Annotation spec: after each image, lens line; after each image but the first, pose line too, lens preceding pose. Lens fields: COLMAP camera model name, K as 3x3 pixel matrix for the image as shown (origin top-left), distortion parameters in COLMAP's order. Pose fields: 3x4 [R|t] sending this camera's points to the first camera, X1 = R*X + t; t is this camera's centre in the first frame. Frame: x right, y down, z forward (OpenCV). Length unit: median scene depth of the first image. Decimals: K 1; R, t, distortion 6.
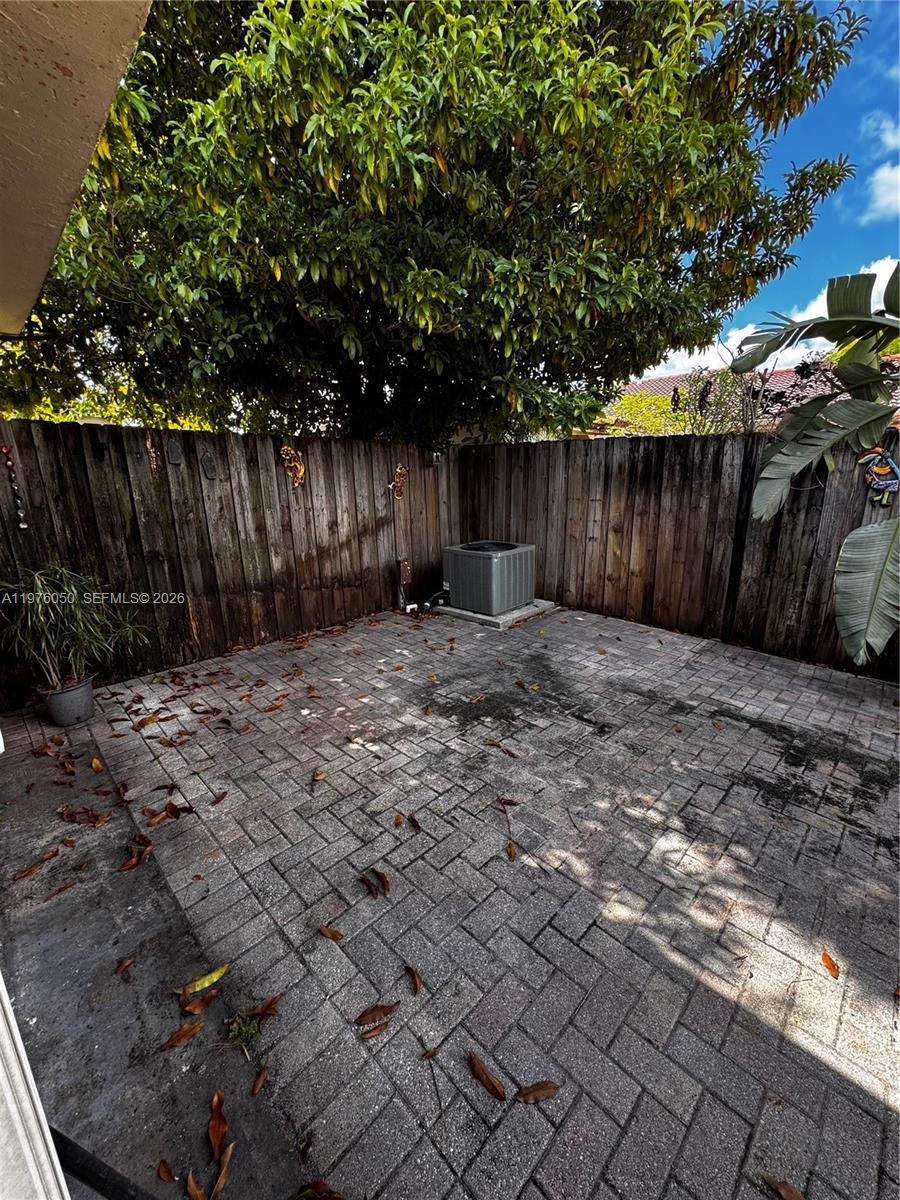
lens RADIAL K [[480.8, 0, 450.7], [0, 480.8, 600.4], [0, 0, 1]] dist [-0.004264, 0.000571]
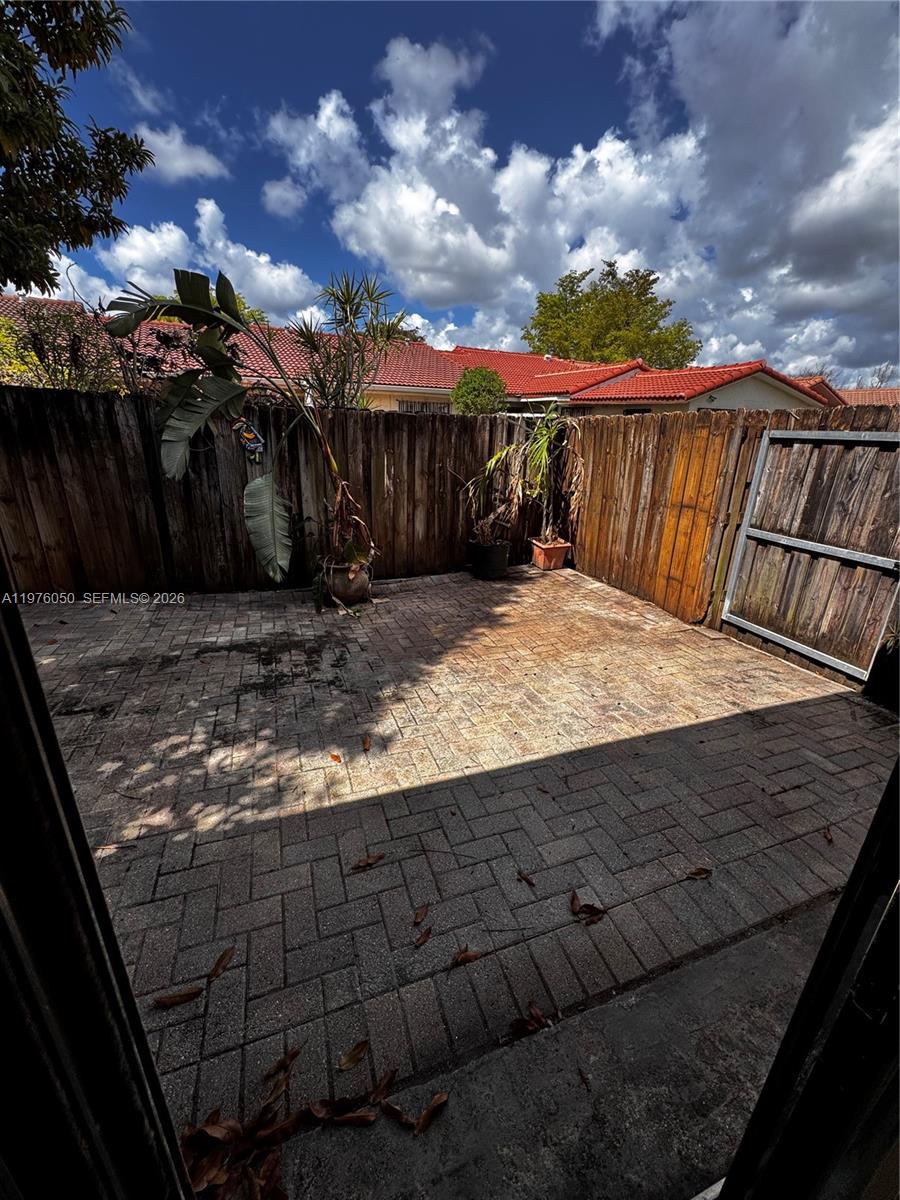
lens RADIAL K [[480.8, 0, 450.7], [0, 480.8, 600.4], [0, 0, 1]] dist [-0.004264, 0.000571]
pose [[0.426649, -0.277563, 0.860772, -0.141073], [0.192274, 0.957823, 0.213556, -0.015409], [-0.883743, 0.074390, 0.462023, -0.072409]]
